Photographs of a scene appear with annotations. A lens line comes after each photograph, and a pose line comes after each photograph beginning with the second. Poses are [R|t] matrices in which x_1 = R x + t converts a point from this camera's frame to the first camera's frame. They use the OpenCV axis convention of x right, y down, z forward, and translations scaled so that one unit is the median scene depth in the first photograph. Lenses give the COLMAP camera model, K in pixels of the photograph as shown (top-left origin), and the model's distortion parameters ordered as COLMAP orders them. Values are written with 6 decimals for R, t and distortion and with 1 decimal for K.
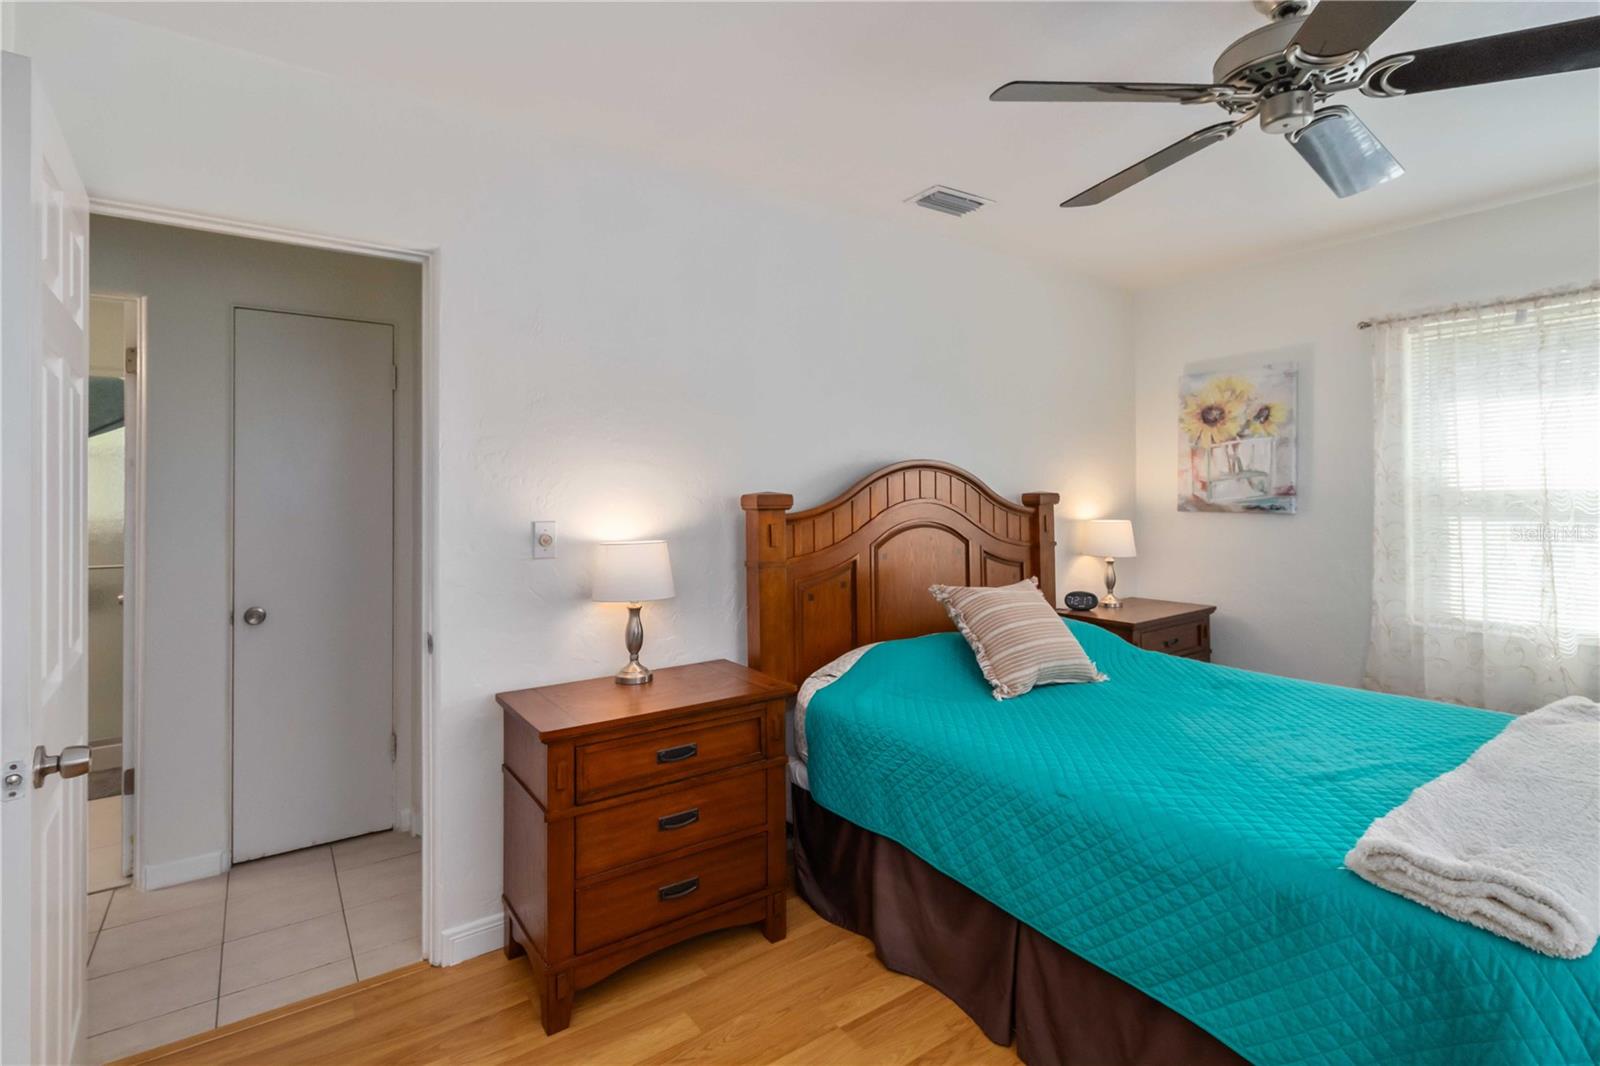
lens RADIAL K [[752.2, 0, 801.9], [0, 752.2, 508.4], [0, 0, 1]] dist [0.016802, -0.000167]
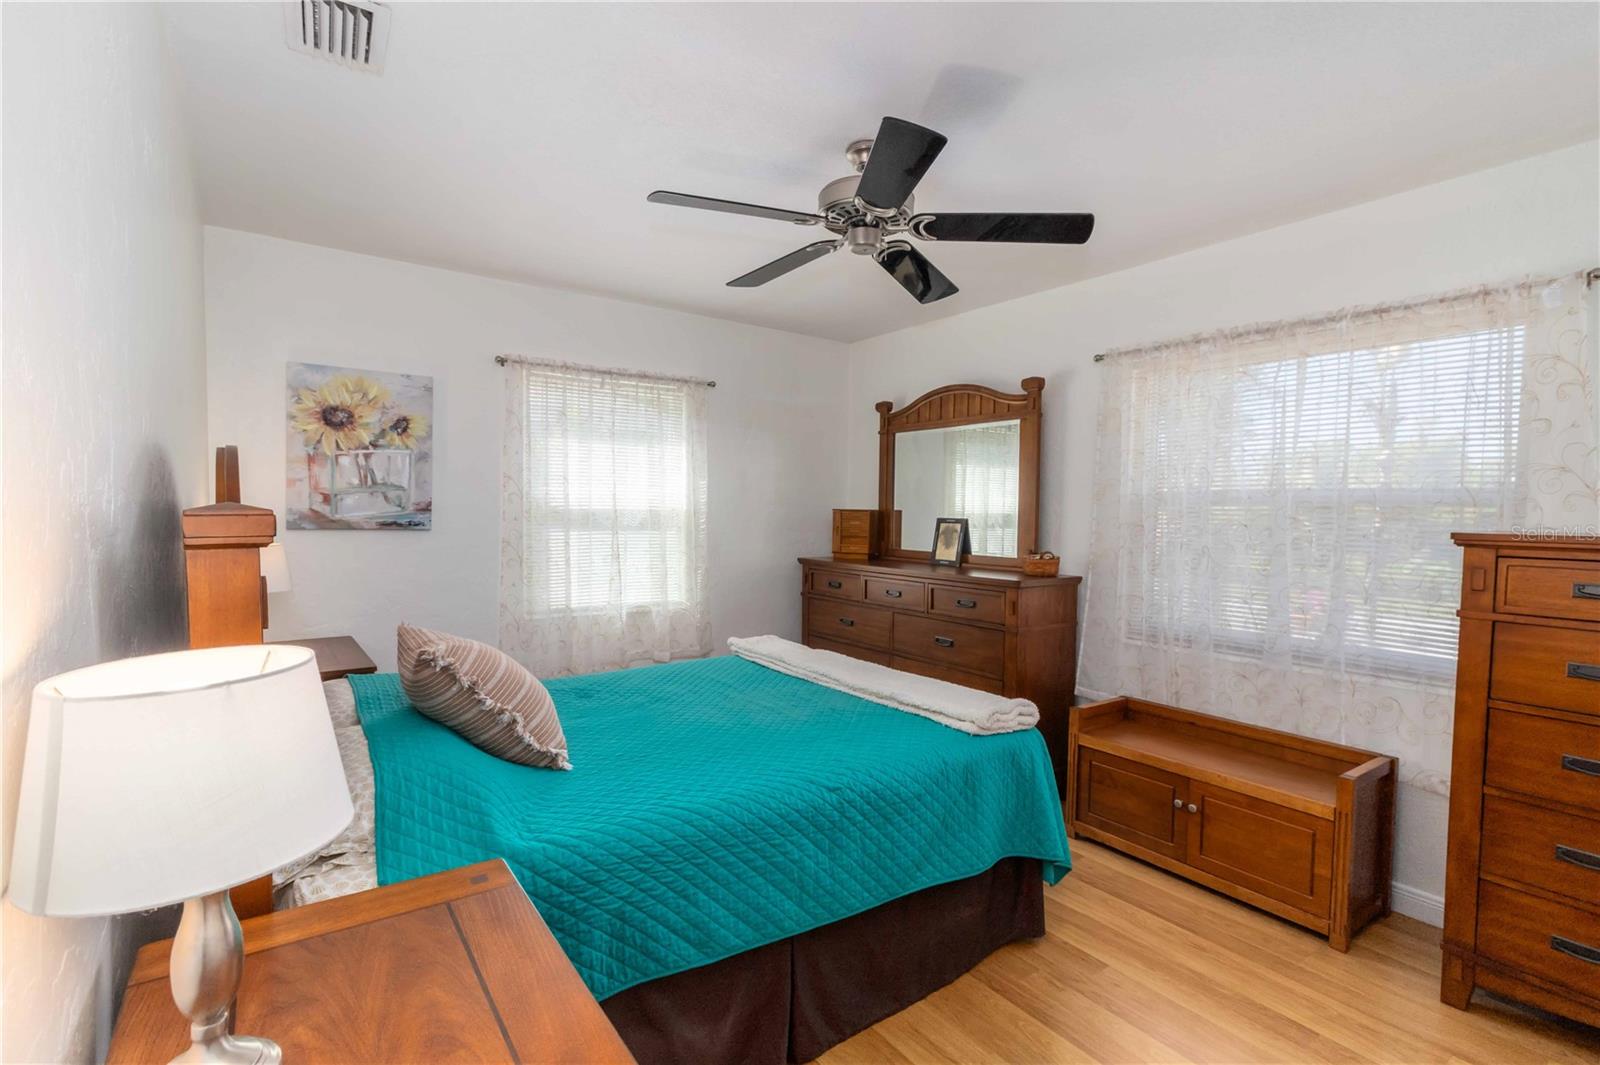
lens RADIAL K [[757.3, 0, 803.2], [0, 757.3, 556.9], [0, 0, 1]] dist [0.000673, -0.000025]
pose [[0.002463, -0.057304, 0.998354, -0.341571], [0.006436, 0.998337, 0.057287, -0.010657], [-0.999976, 0.006285, 0.002828, 0.483410]]
